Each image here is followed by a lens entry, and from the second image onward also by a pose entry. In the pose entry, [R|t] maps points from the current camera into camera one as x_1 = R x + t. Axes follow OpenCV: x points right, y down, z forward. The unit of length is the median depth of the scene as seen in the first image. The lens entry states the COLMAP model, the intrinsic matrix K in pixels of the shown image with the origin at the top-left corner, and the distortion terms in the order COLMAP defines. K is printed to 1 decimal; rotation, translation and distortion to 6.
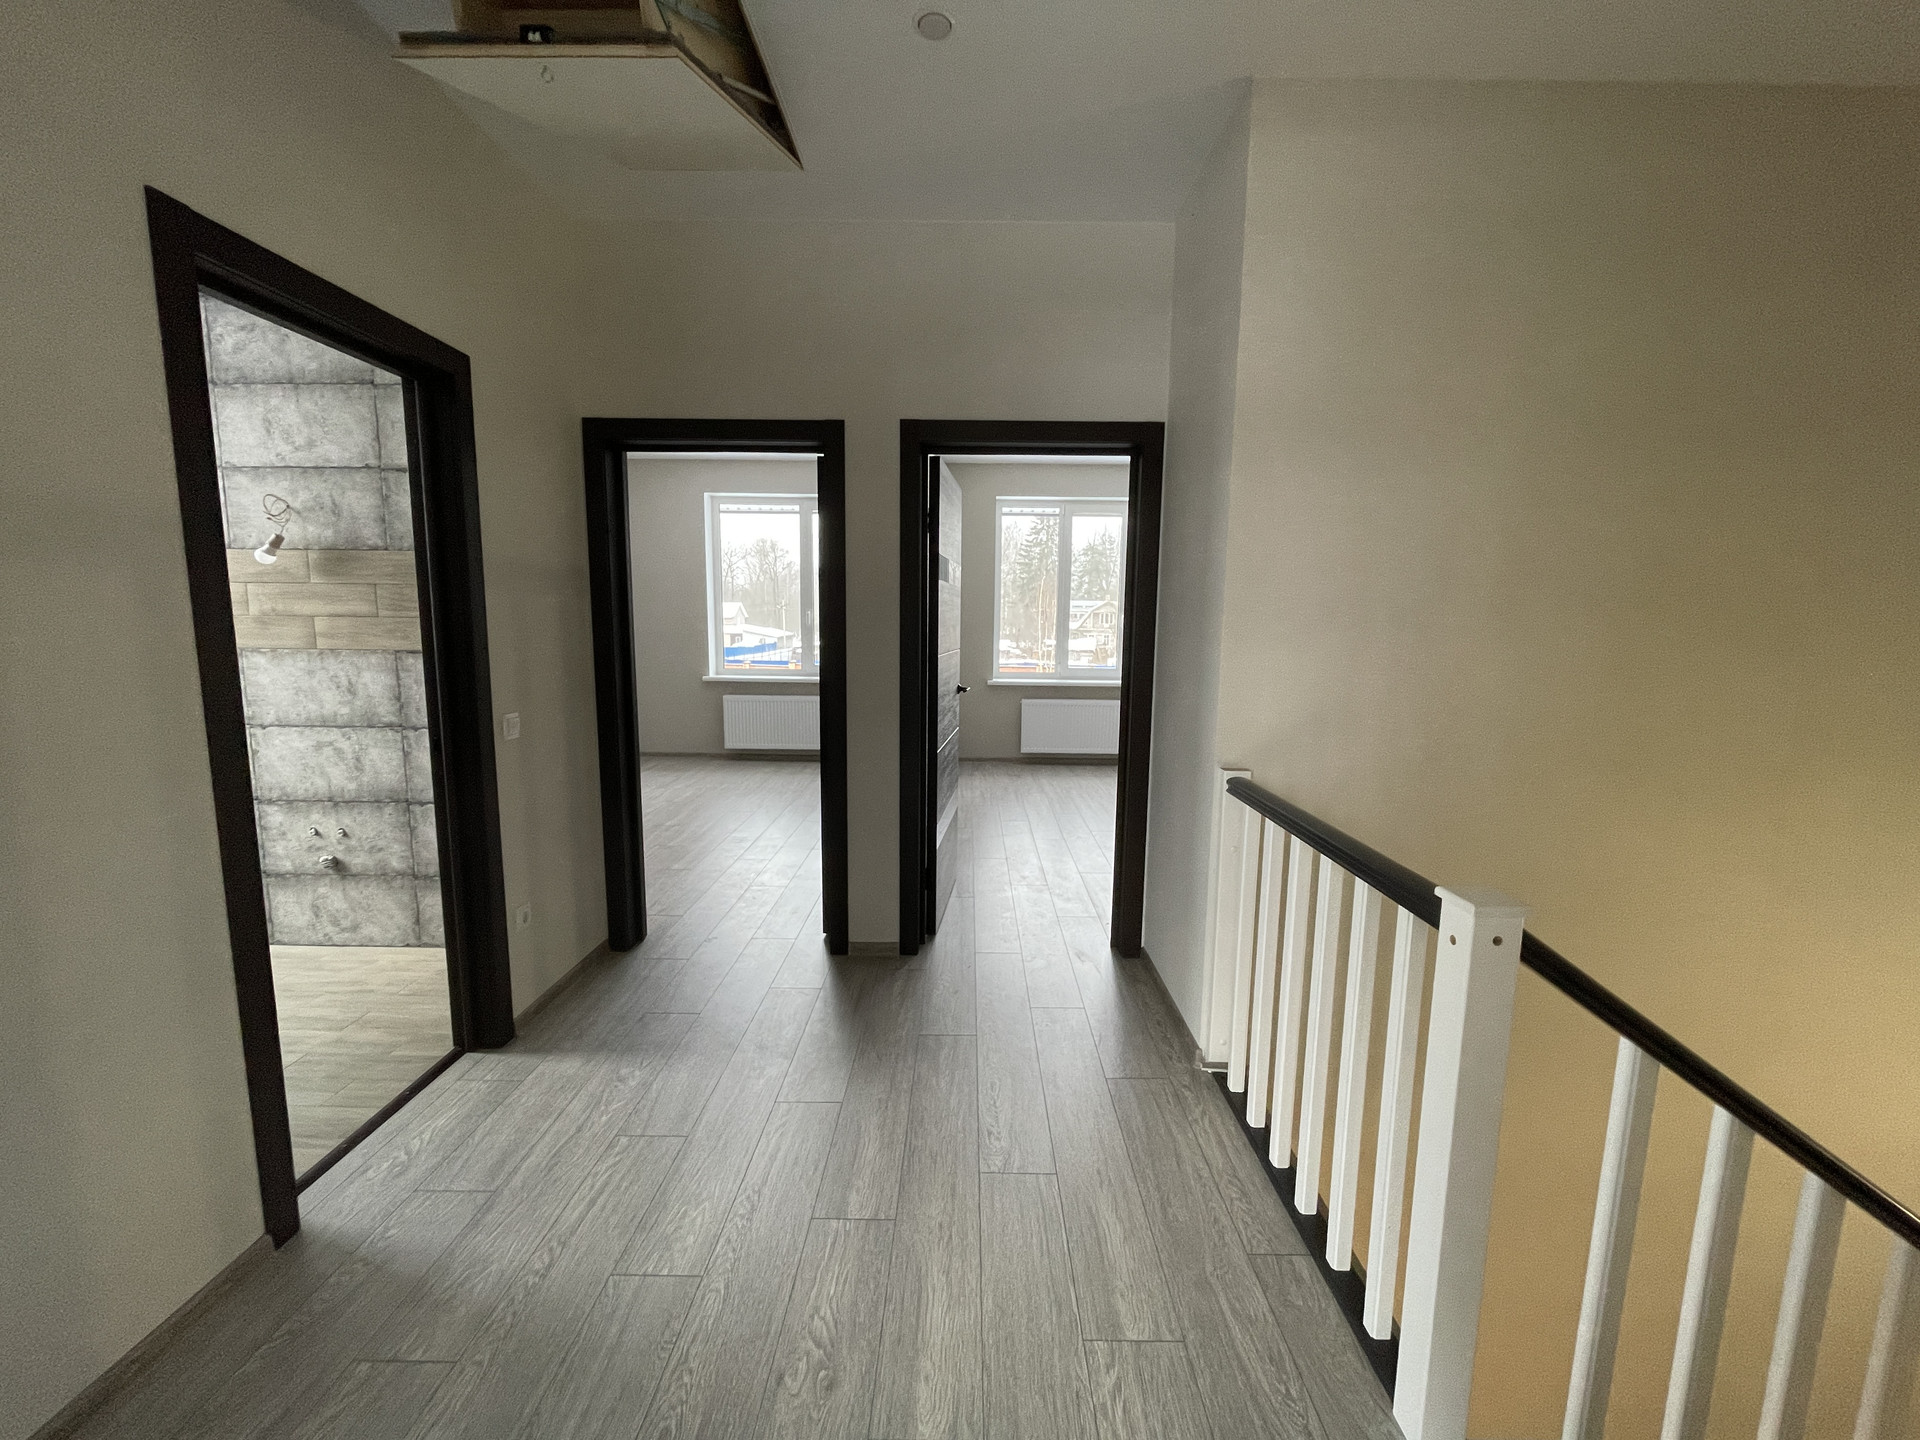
lens RADIAL K [[767.5, 0, 973.2], [0, 767.5, 722.1], [0, 0, 1]] dist [-0.009571, -0.000266]
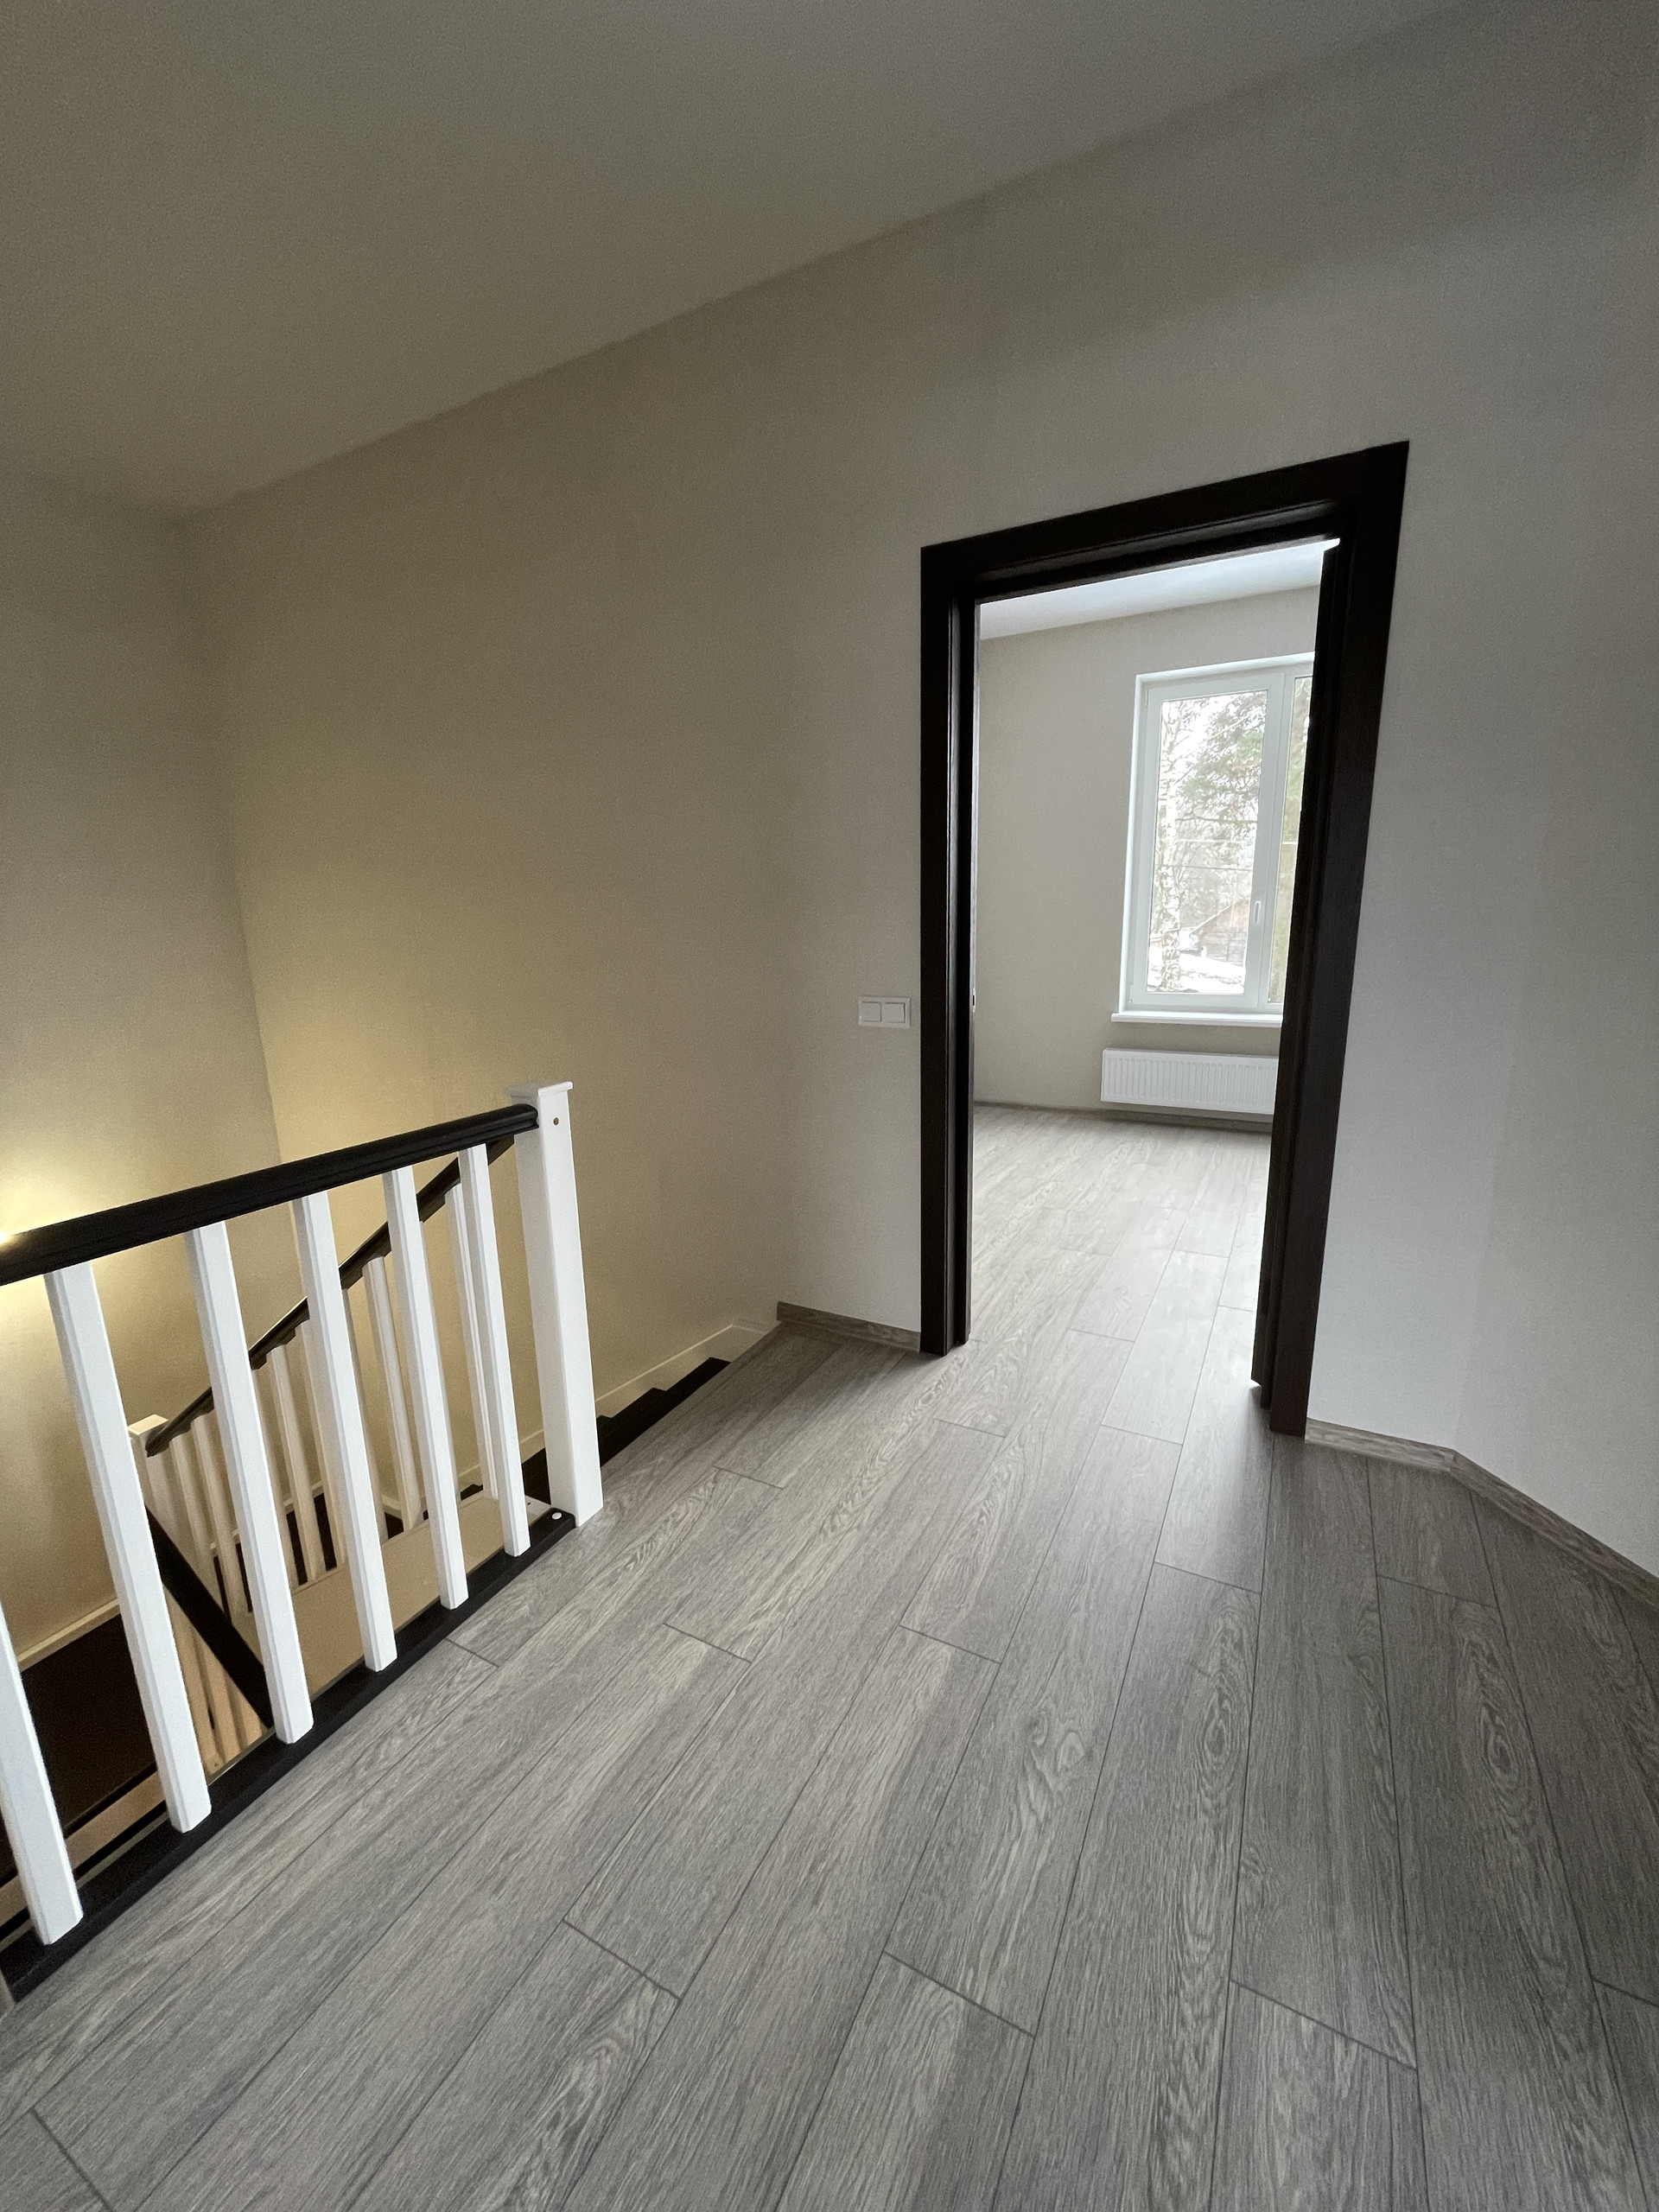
lens RADIAL K [[884.3, 0, 831.8], [0, 884.3, 1117.6], [0, 0, 1]] dist [-0.009571, -0.000266]
pose [[-0.882600, -0.098119, 0.459772, -0.367520], [0.070344, 0.939406, 0.335513, -0.147270], [-0.464832, 0.328466, -0.822217, 1.645031]]
